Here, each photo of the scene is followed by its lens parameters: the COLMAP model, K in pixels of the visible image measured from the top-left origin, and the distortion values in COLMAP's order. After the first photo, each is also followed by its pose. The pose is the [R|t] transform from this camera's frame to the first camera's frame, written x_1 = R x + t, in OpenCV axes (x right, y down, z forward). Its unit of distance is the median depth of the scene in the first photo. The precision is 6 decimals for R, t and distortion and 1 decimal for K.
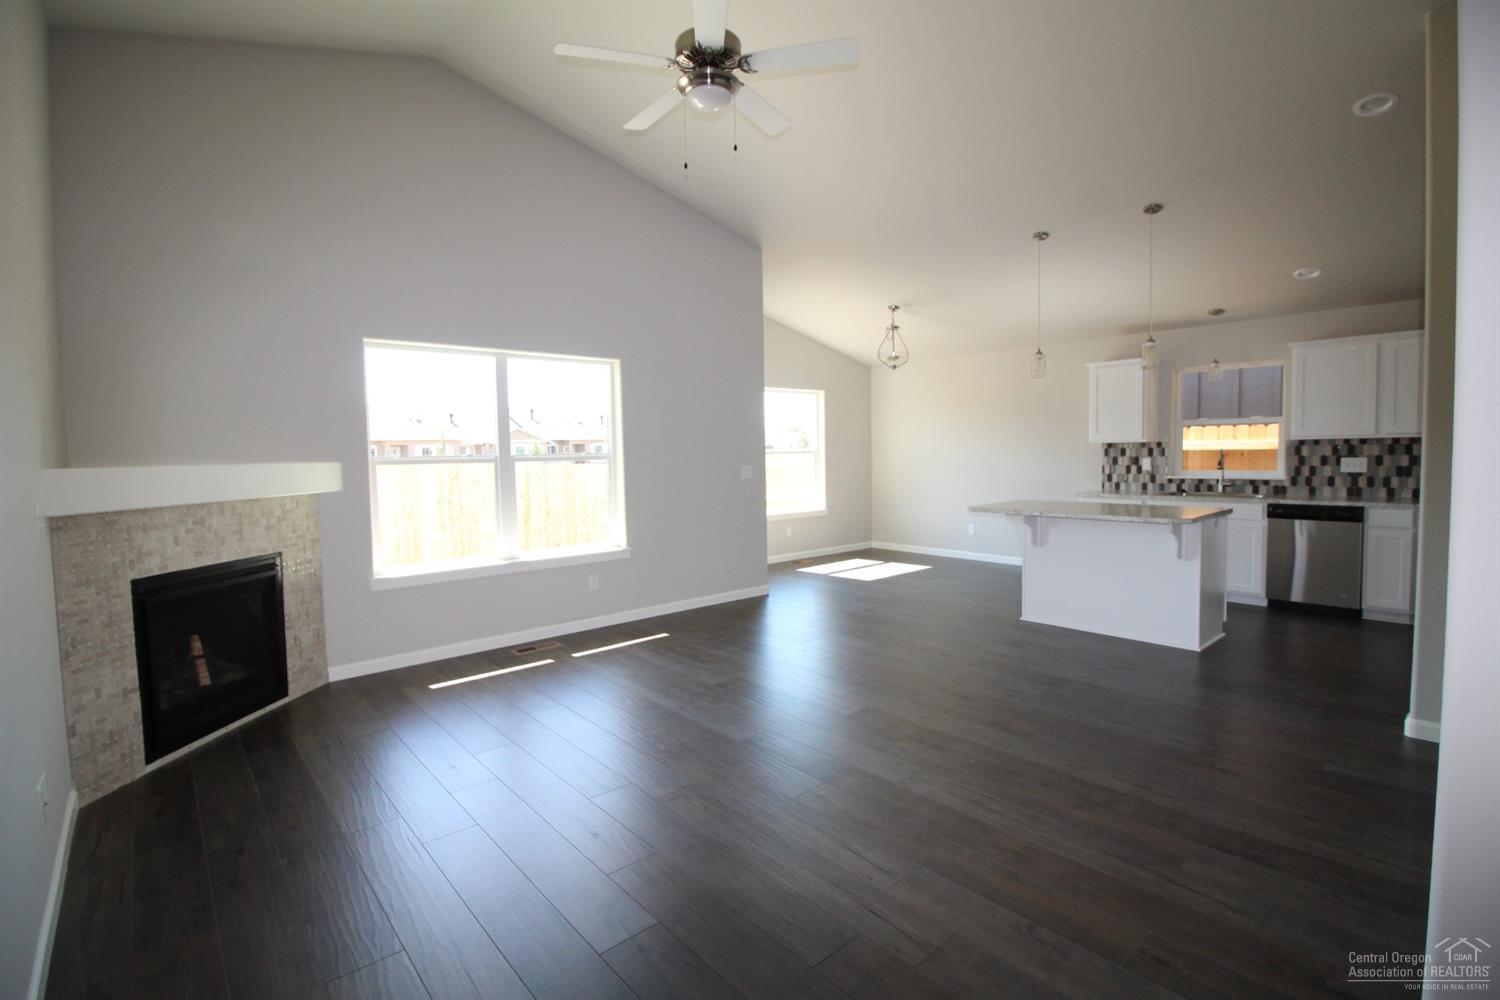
lens RADIAL K [[698.9, 0, 742.7], [0, 698.9, 486.3], [0, 0, 1]] dist [-0.003651, -0.003295]
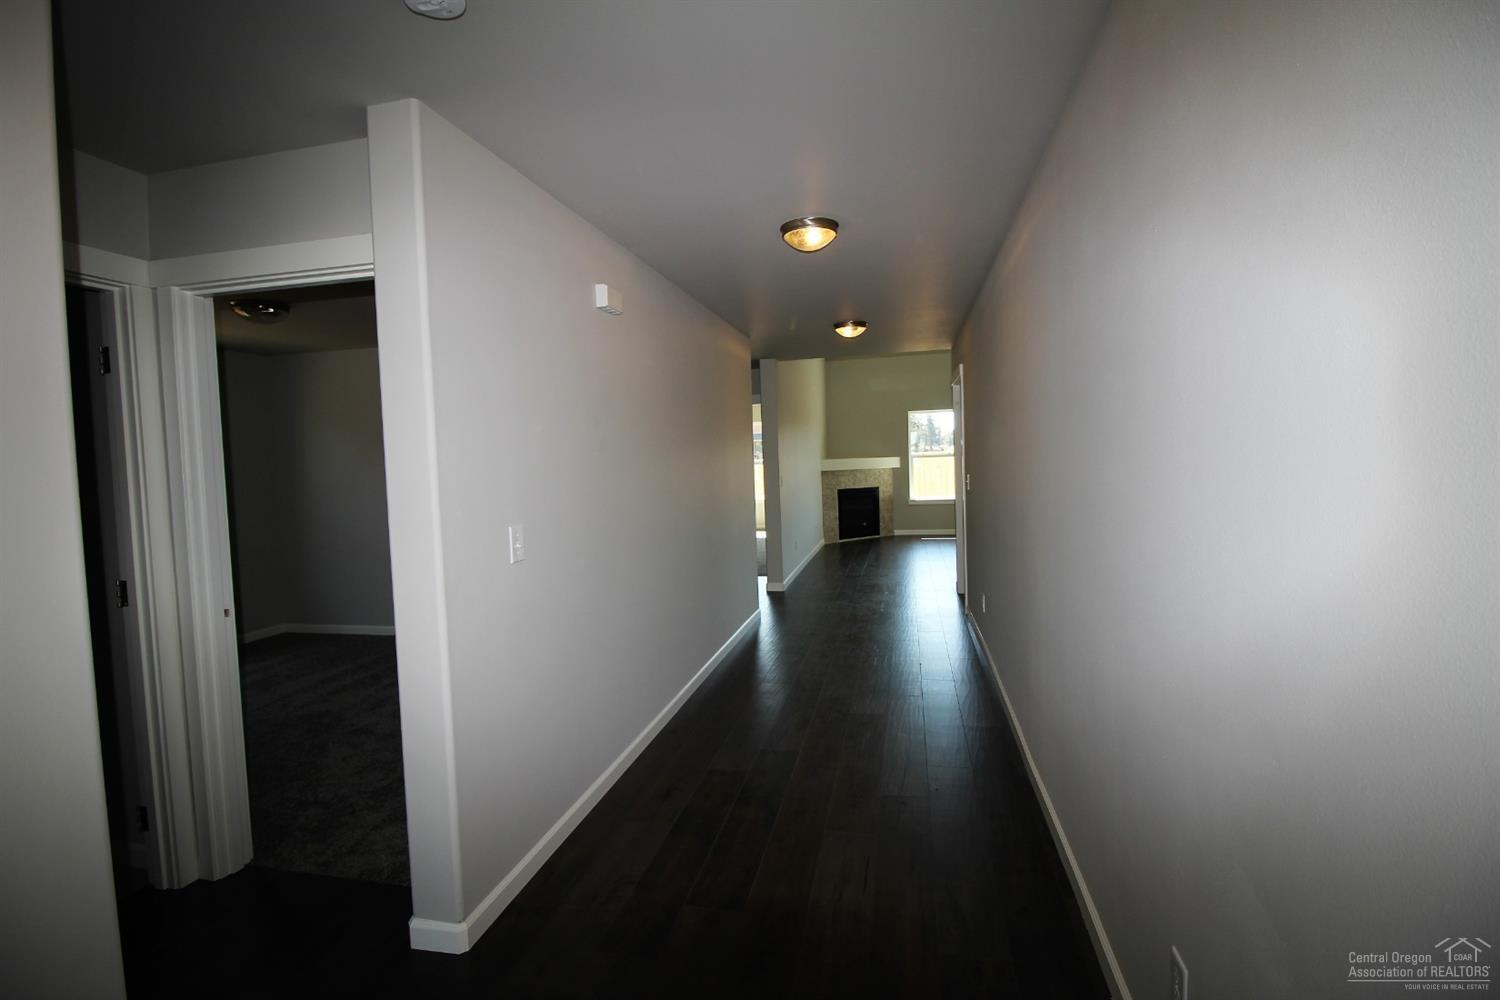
lens RADIAL K [[698.9, 0, 753.8], [0, 698.9, 492.3], [0, 0, 1]] dist [-0.003651, -0.003295]
pose [[0.602142, 0.045238, -0.797106, 1.640192], [-0.022681, 0.998960, 0.039560, 0.012390], [0.798067, -0.005741, 0.602542, -1.443631]]
